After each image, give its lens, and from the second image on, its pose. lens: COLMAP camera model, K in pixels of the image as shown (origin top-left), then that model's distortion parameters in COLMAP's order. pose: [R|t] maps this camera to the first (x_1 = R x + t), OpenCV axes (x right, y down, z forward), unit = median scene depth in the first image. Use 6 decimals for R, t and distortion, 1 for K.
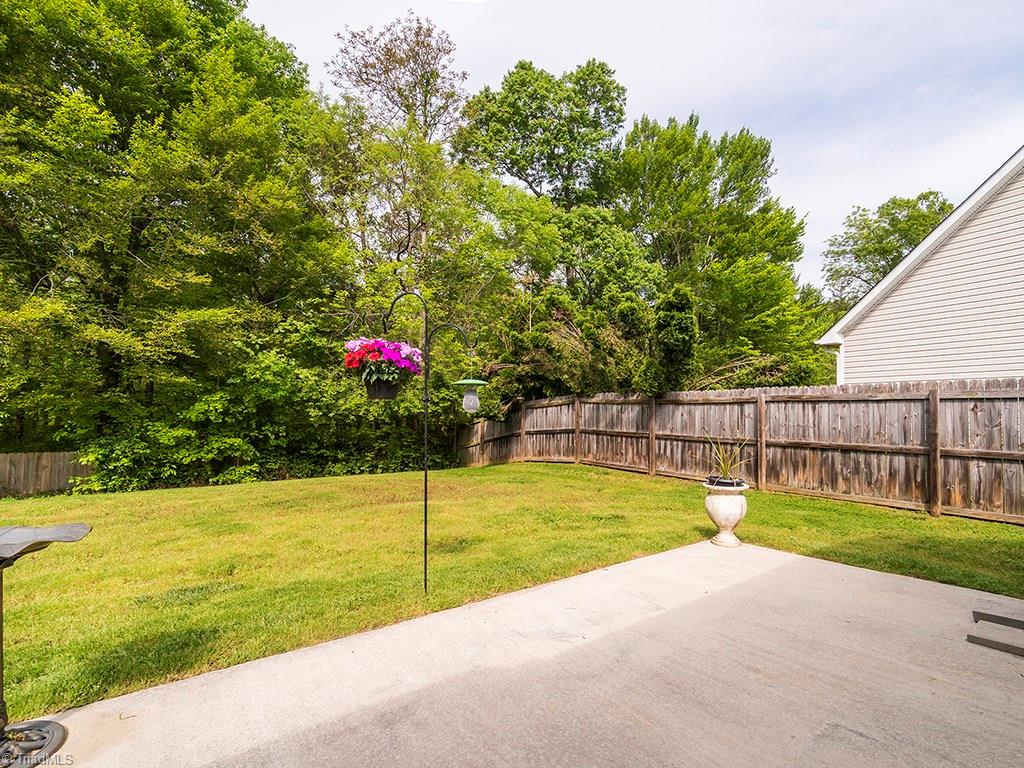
lens RADIAL K [[556.7, 0, 507.7], [0, 556.7, 386.3], [0, 0, 1]] dist [-0.004956, 0.002091]
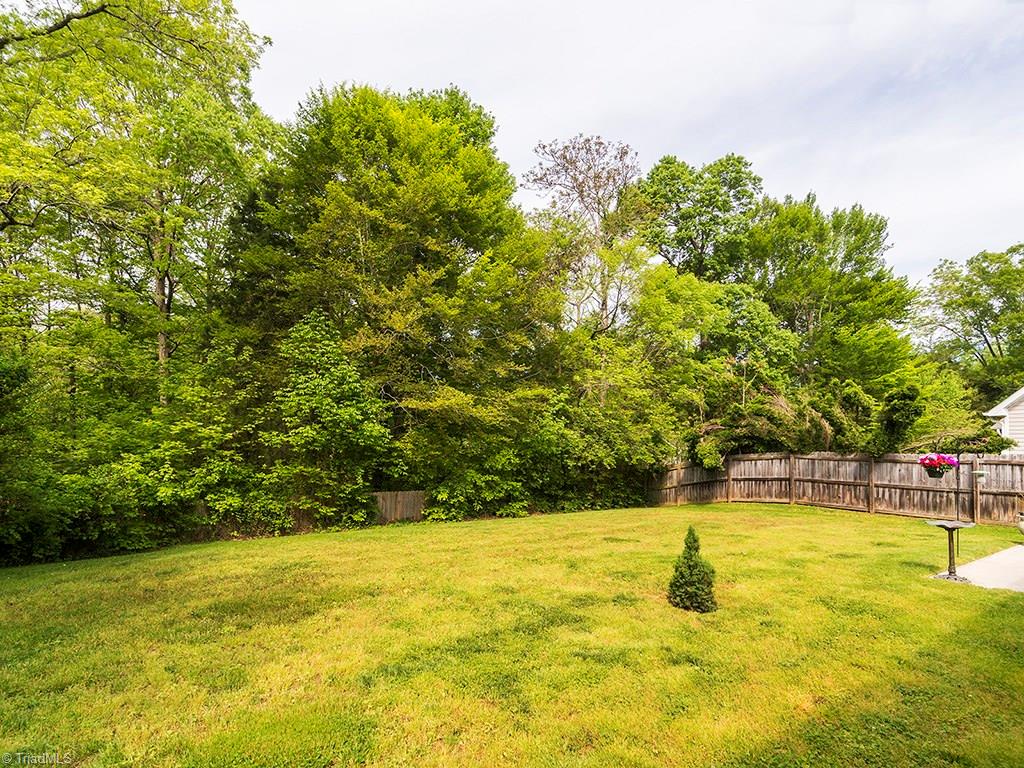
lens RADIAL K [[556.7, 0, 517.3], [0, 556.7, 422.2], [0, 0, 1]] dist [-0.004956, 0.002091]
pose [[0.998050, 0.003186, -0.062331, -0.448804], [-0.003504, 0.999981, -0.004992, -0.047571], [0.062314, 0.005201, 0.998043, -0.368540]]
